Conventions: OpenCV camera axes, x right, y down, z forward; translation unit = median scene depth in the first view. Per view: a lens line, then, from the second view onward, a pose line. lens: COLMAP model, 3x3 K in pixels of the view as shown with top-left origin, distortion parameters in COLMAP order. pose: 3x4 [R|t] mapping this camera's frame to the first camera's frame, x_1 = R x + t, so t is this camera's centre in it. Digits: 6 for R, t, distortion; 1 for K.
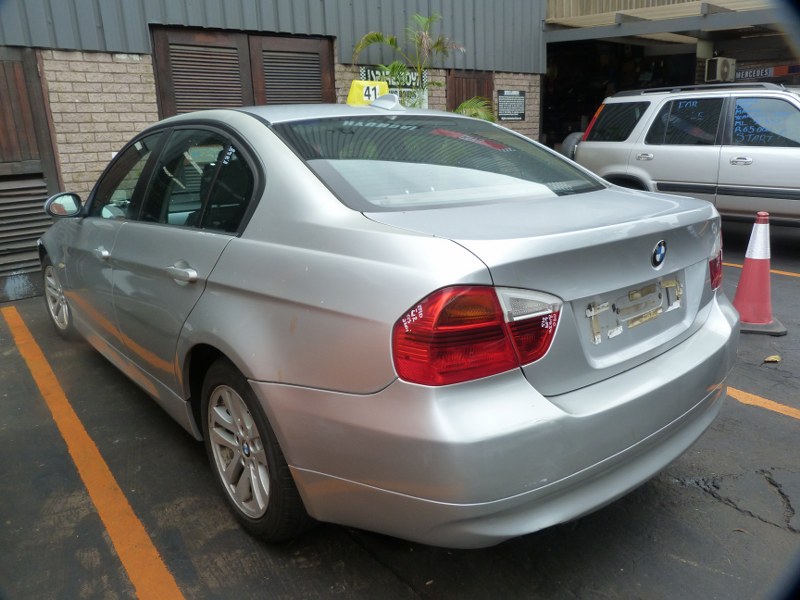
lens RADIAL K [[607.2, 0, 396.4], [0, 607.2, 300.7], [0, 0, 1]] dist [-0.038485, 0.033038]
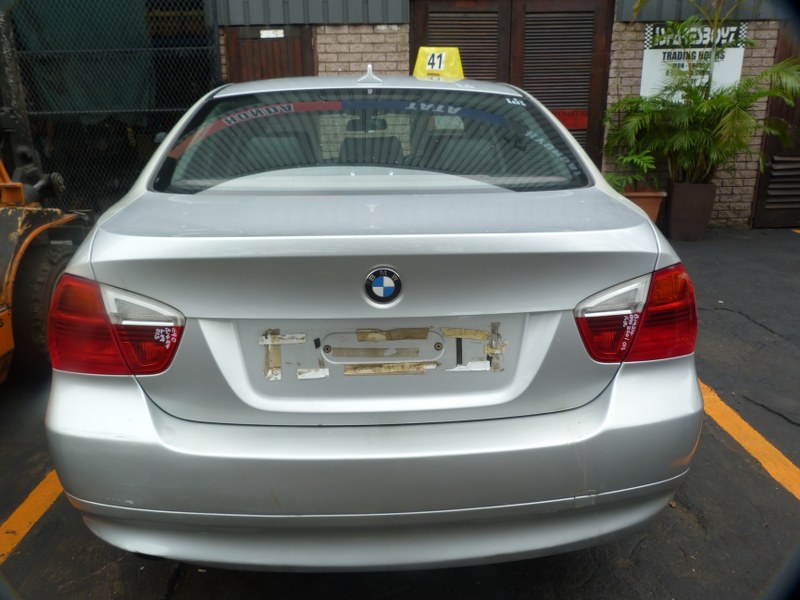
lens RADIAL K [[607.2, 0, 399.0], [0, 607.2, 302.6], [0, 0, 1]] dist [-0.038485, 0.033038]
pose [[0.796521, 0.202570, -0.569667, 0.296597], [-0.169288, 0.979238, 0.111509, -0.048869], [0.580428, 0.007618, 0.814276, 0.142048]]
